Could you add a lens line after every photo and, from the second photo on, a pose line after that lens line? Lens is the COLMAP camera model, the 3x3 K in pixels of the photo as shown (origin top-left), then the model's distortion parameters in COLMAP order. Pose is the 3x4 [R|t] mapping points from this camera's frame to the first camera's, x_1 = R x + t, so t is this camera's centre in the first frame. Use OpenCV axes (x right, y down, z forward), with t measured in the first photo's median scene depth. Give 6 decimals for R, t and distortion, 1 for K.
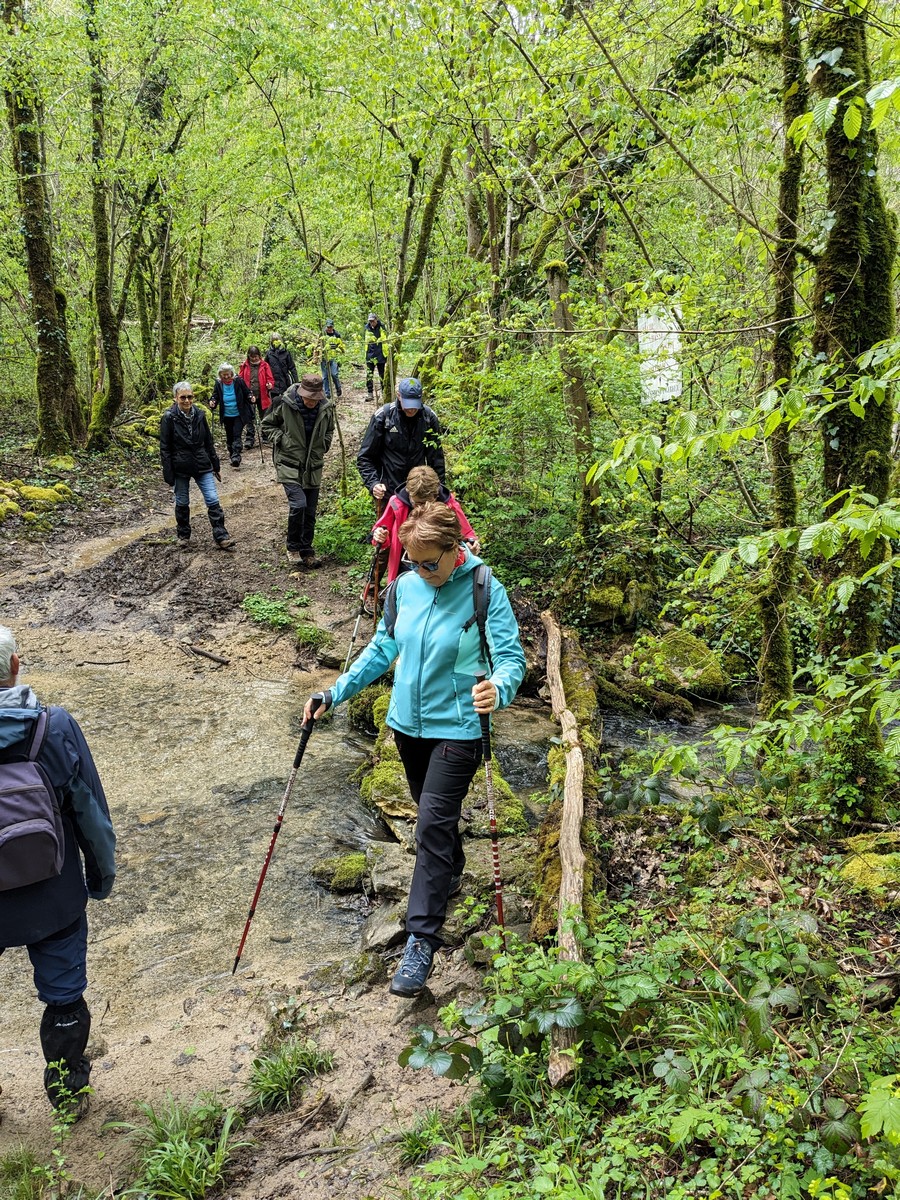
lens RADIAL K [[937.6, 0, 456.2], [0, 937.6, 598.7], [0, 0, 1]] dist [0.003845, -0.022821]
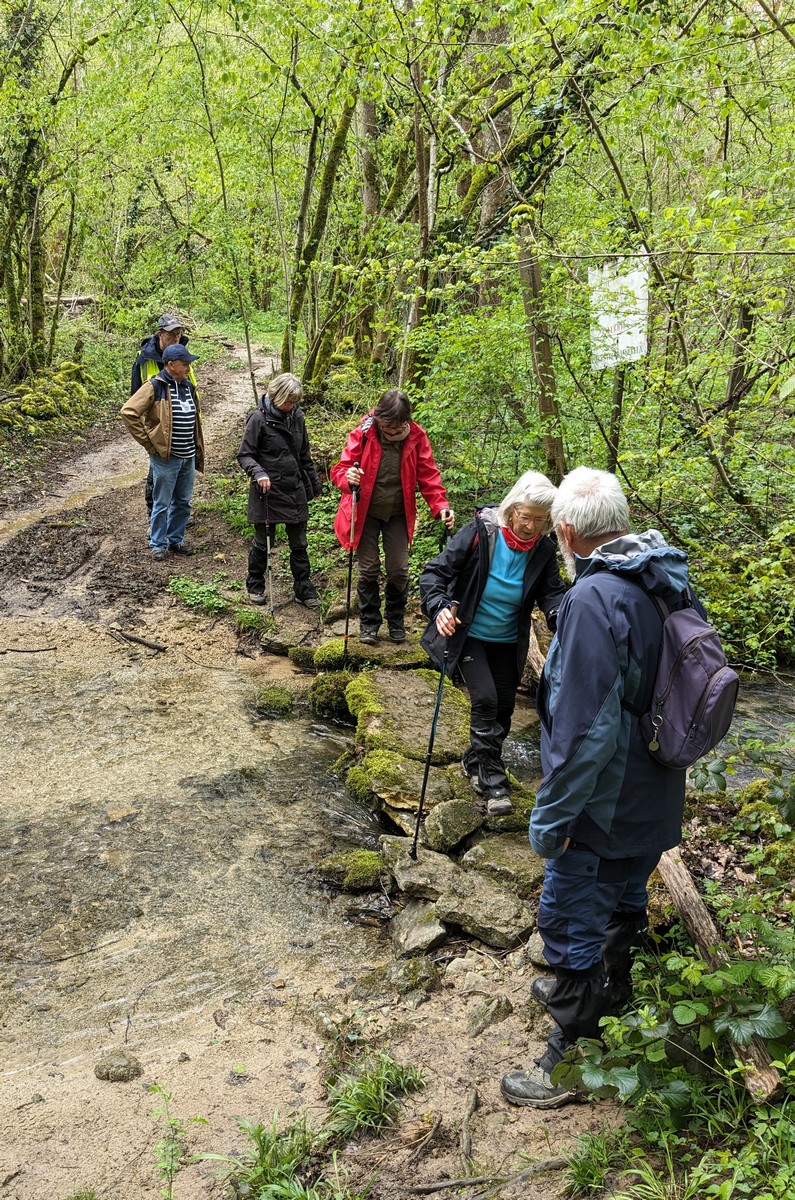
lens RADIAL K [[986.8, 0, 343.5], [0, 986.8, 619.7], [0, 0, 1]] dist [0.011913, -0.040238]
pose [[0.999912, -0.006455, 0.011571, -0.141542], [0.006143, 0.999621, 0.026822, 0.025878], [-0.011740, -0.026748, 0.999573, 0.058529]]
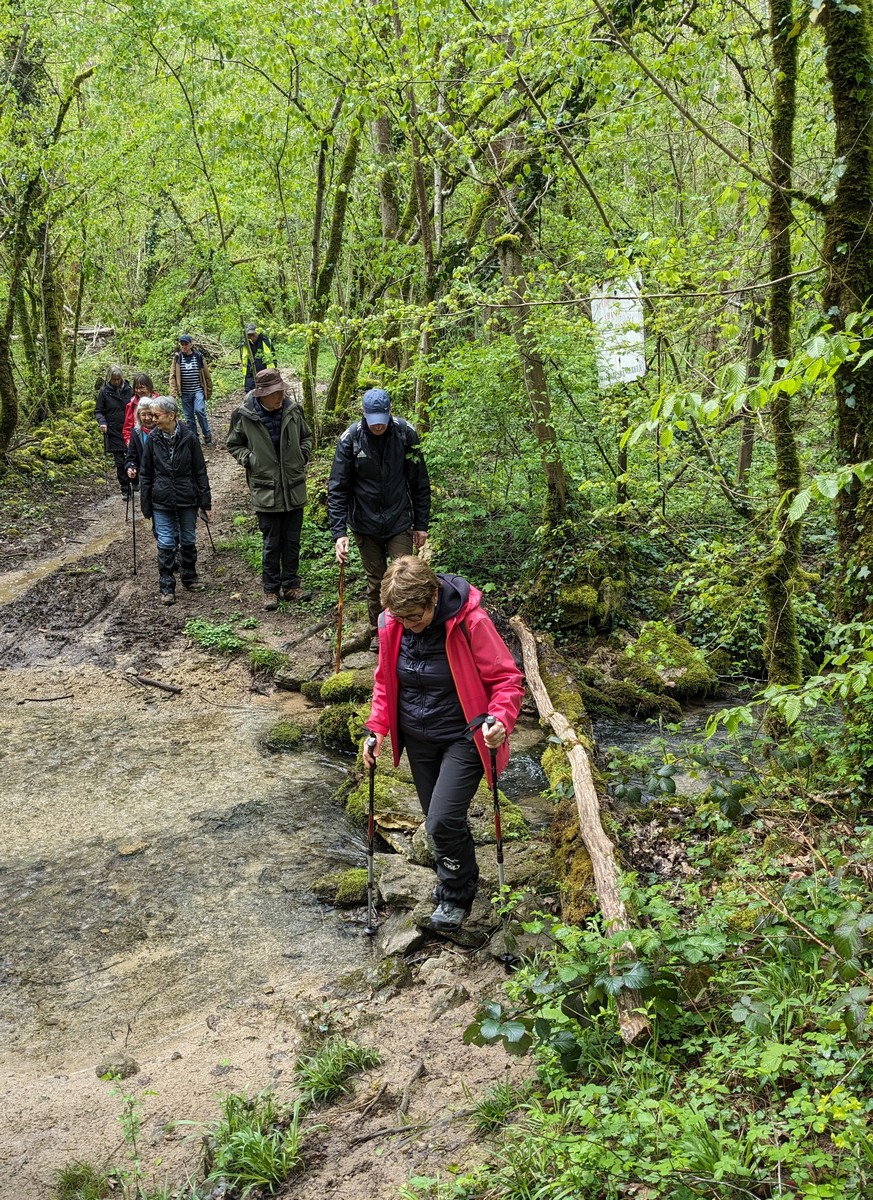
lens RADIAL K [[1027.1, 0, 397.6], [0, 1027.1, 668.8], [0, 0, 1]] dist [0.018991, -0.050705]
pose [[0.998154, -0.059606, 0.011639, -0.066703], [0.059047, 0.997304, 0.043565, 0.025670], [-0.014204, -0.042797, 0.998983, -0.045621]]
